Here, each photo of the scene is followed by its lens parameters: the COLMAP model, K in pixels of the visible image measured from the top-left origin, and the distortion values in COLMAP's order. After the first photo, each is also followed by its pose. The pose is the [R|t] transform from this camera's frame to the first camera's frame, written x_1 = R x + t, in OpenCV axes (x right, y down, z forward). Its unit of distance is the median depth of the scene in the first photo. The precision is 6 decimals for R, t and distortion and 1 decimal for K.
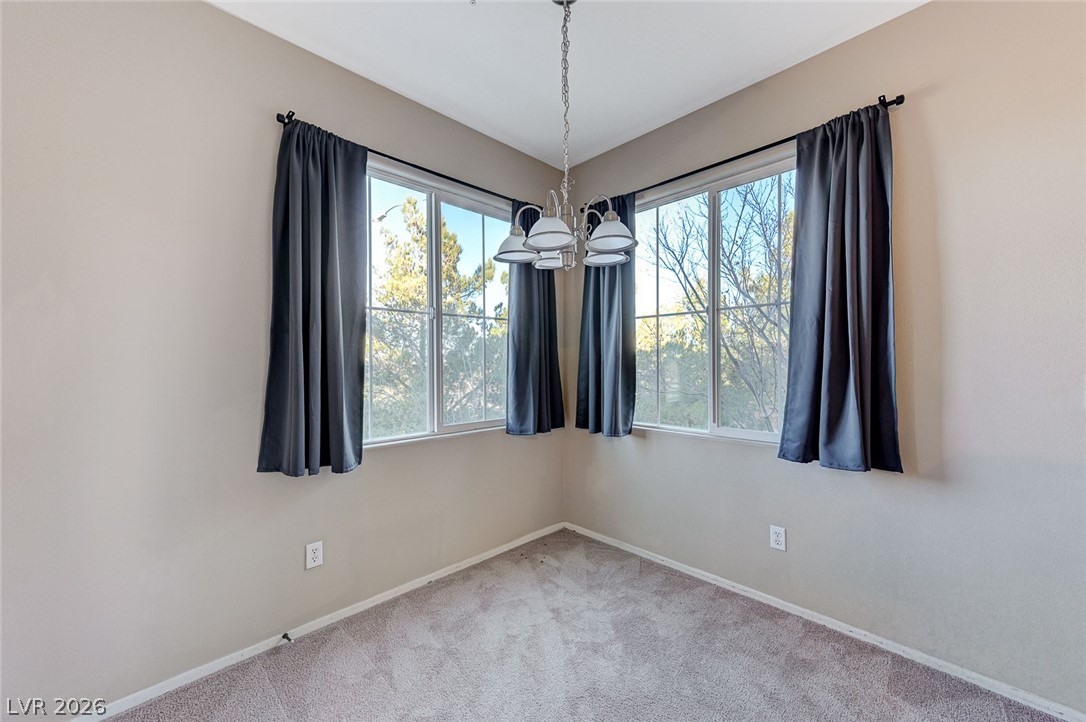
lens RADIAL K [[421.0, 0, 545.4], [0, 421.0, 360.1], [0, 0, 1]] dist [0.020609, 0.000281]
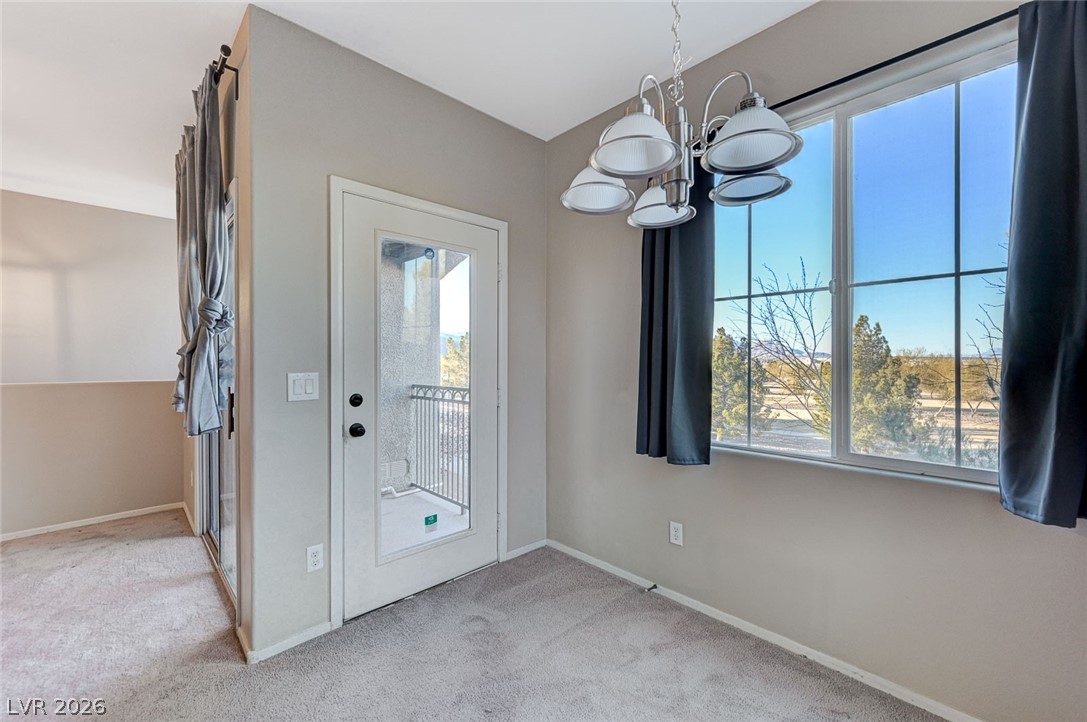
lens RADIAL K [[443.2, 0, 543.5], [0, 443.2, 361.0], [0, 0, 1]] dist [0.001722, 0.000303]
pose [[-0.017164, 0.007407, -0.999825, 0.546108], [0.010472, 0.999919, 0.007228, 0.002222], [0.999798, -0.010346, -0.017240, 0.620583]]
